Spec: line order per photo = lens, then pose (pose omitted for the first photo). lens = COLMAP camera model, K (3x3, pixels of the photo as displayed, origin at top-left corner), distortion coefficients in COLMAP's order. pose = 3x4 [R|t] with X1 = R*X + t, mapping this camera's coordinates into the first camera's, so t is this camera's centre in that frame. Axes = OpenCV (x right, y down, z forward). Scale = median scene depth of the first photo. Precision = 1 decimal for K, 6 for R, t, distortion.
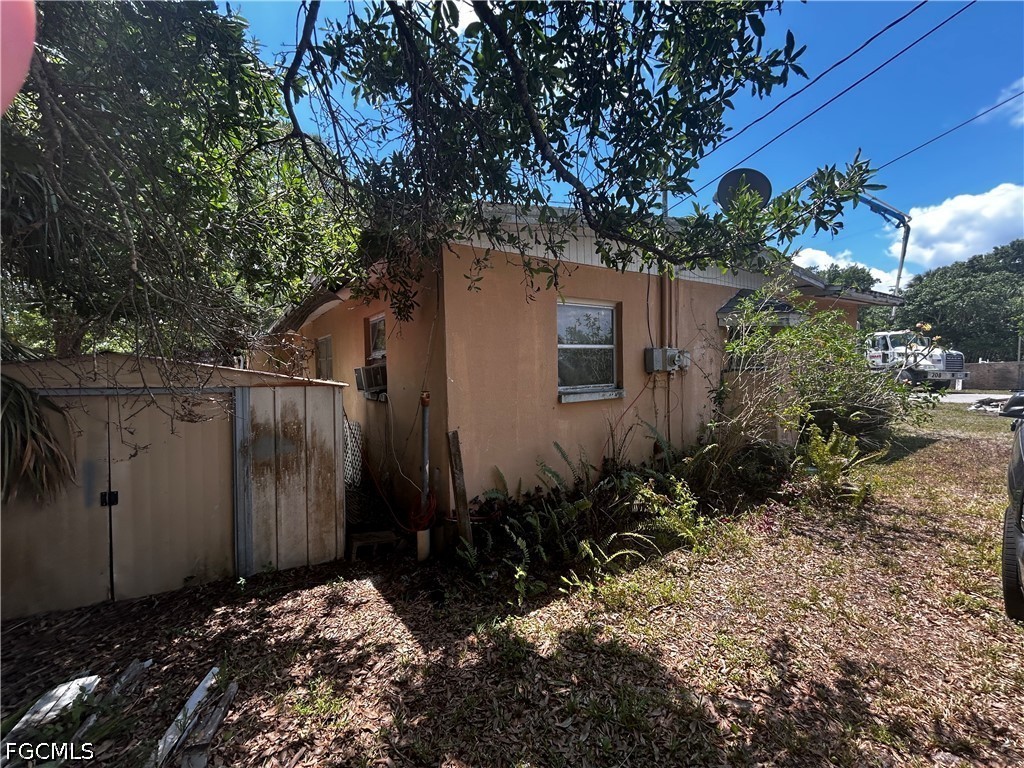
lens RADIAL K [[416.0, 0, 512.0], [0, 416.0, 384.0], [0, 0, 1]] dist [0.000072, 0.000153]
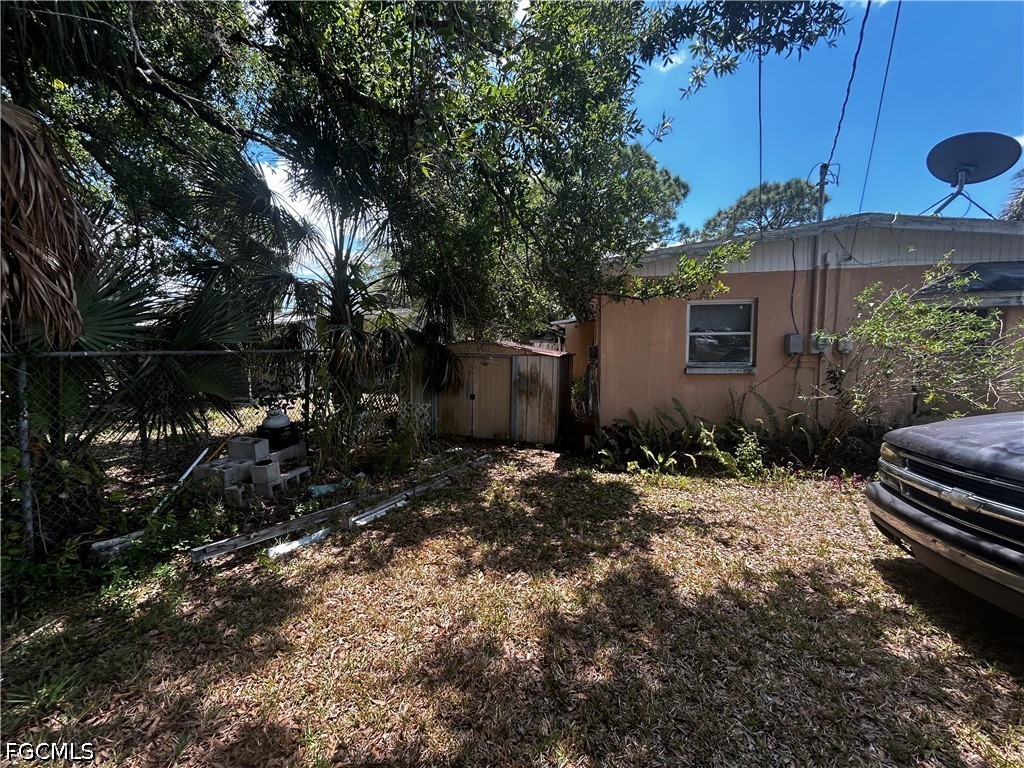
lens RADIAL K [[416.0, 0, 512.0], [0, 416.0, 384.0], [0, 0, 1]] dist [0.000072, 0.000153]
pose [[0.711752, 0.076017, -0.698305, 0.814389], [-0.039634, 0.996889, 0.068124, 0.009193], [0.701312, -0.020810, 0.712551, -0.539794]]
